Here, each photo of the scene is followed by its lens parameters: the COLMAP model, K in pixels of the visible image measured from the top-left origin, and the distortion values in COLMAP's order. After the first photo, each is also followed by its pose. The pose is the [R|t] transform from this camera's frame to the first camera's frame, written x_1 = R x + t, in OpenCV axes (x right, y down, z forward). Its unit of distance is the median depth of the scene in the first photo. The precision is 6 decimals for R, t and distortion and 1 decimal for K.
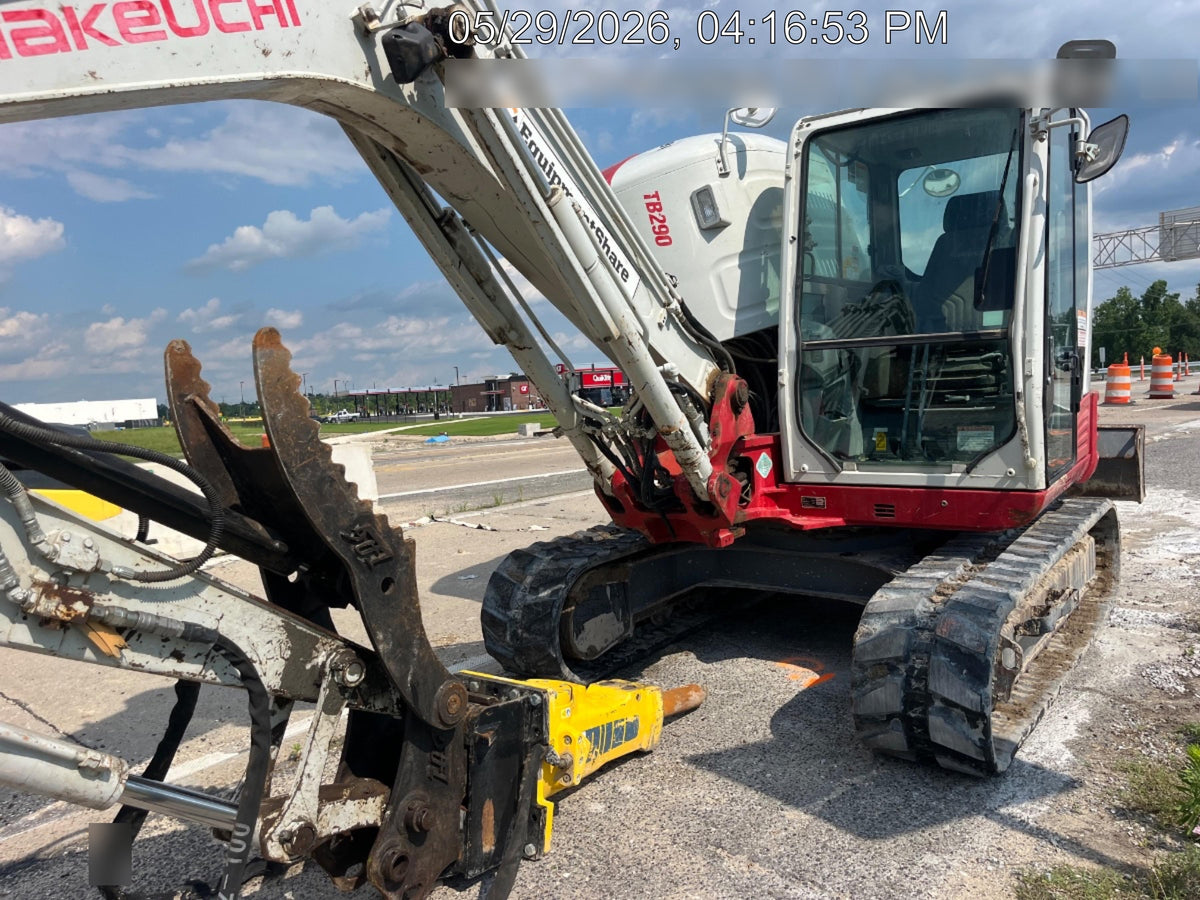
lens RADIAL K [[948.0, 0, 626.4], [0, 948.0, 426.6], [0, 0, 1]] dist [0.091476, -0.129801]
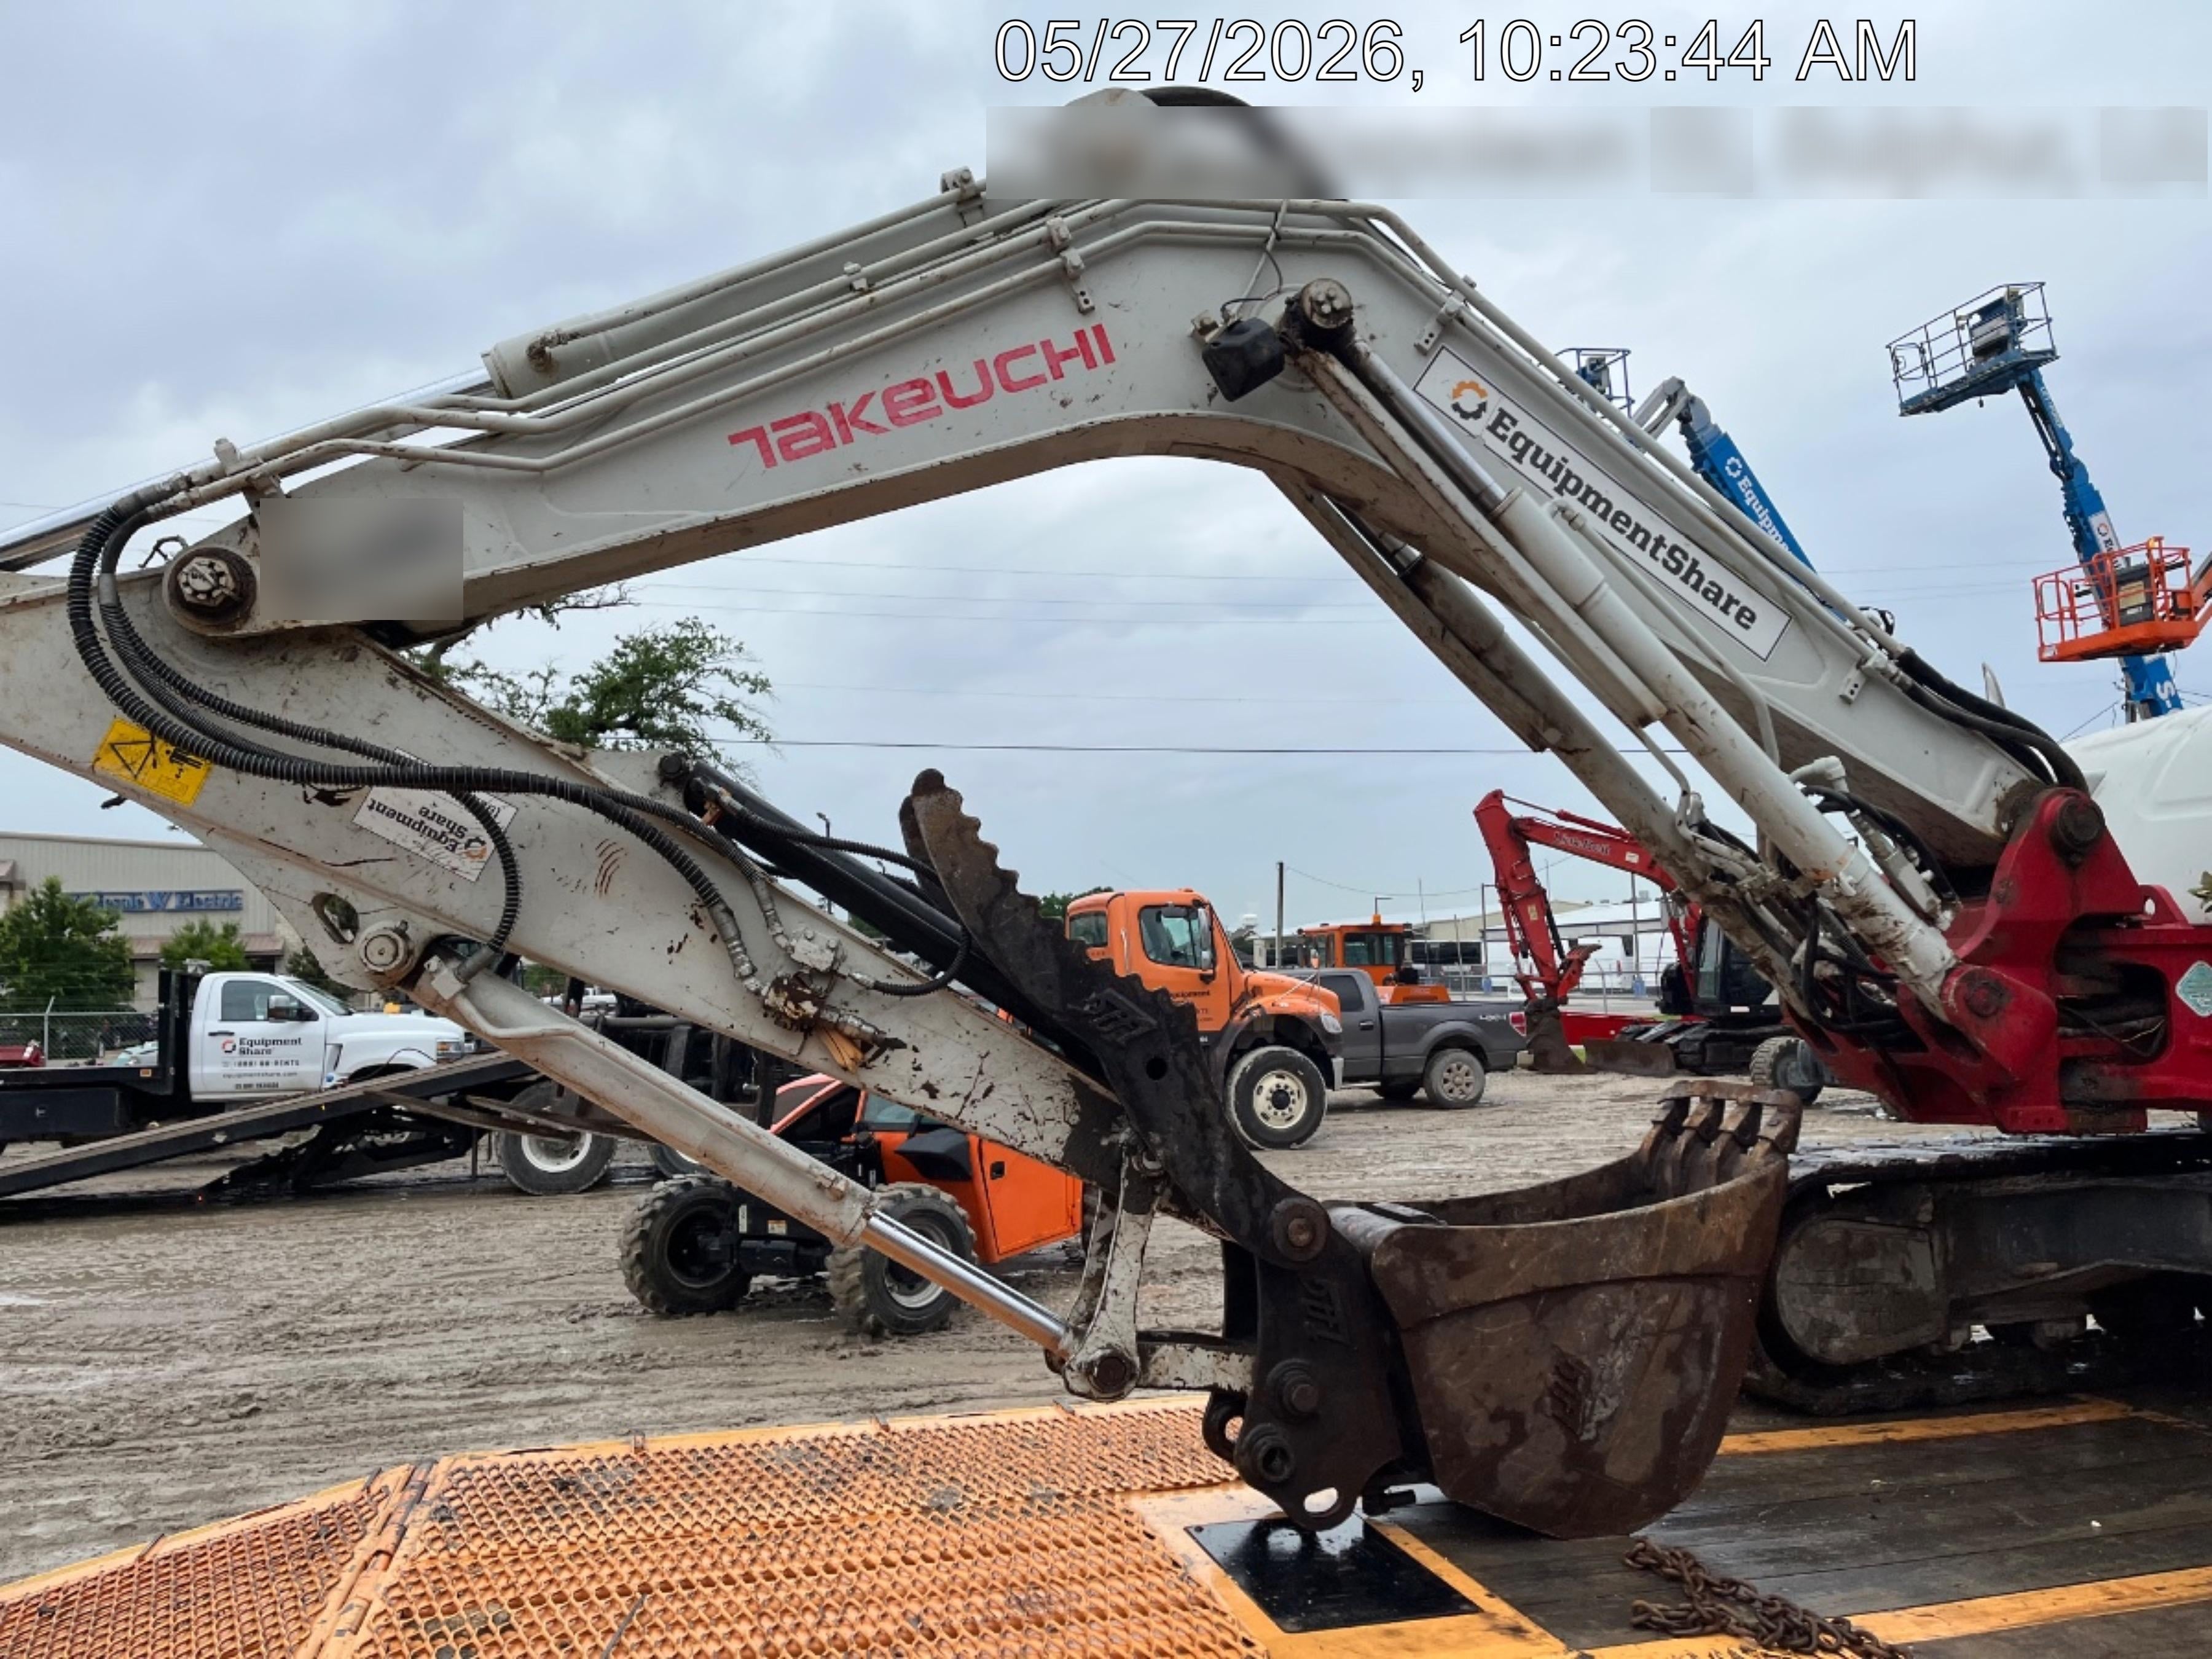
lens RADIAL K [[1647.6, 0, 1108.9], [0, 1647.6, 820.7], [0, 0, 1]] dist [0.084599, -0.116065]
pose [[0.718383, -0.041853, -0.694388, 0.474955], [-0.036159, 0.994593, -0.097356, 0.089300], [0.694708, 0.095047, 0.712985, 0.006029]]
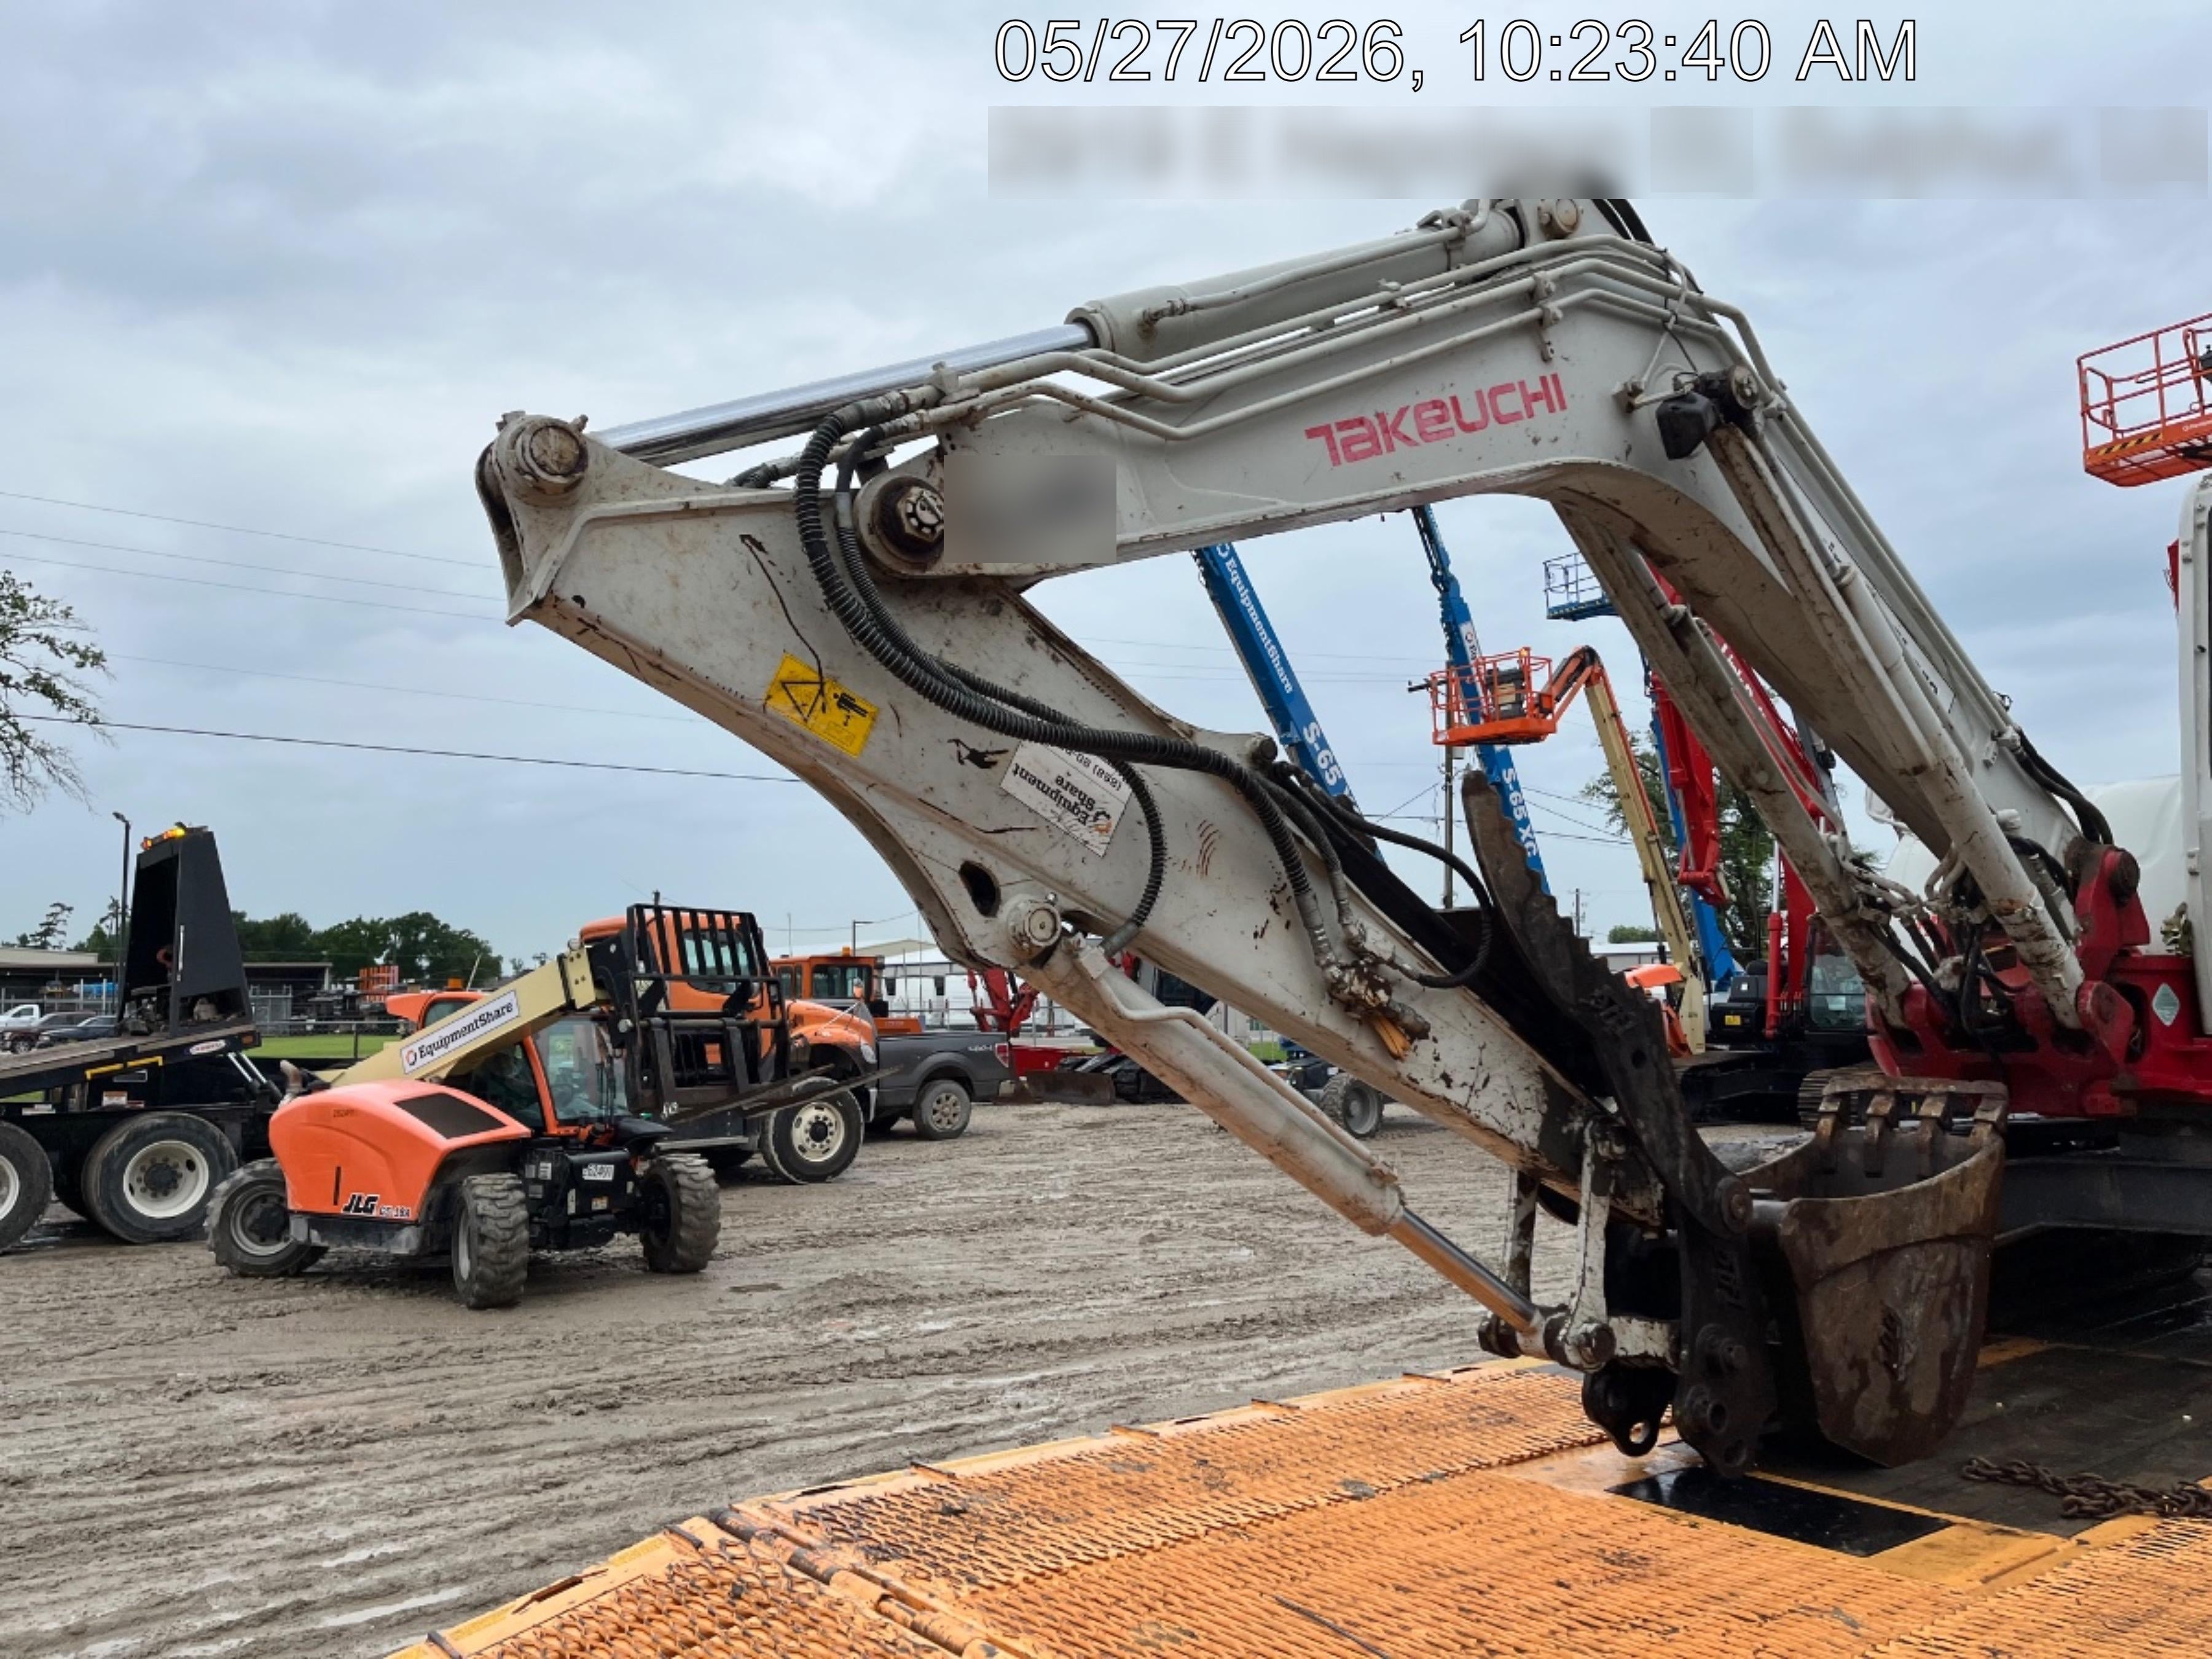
lens RADIAL K [[1639.6, 0, 1159.6], [0, 1639.6, 799.4], [0, 0, 1]] dist [0.081075, -0.104101]
pose [[0.929222, -0.013620, -0.369272, -0.092025], [-0.044034, 0.988118, -0.147252, 0.144662], [0.366890, 0.153090, 0.917581, -0.384183]]
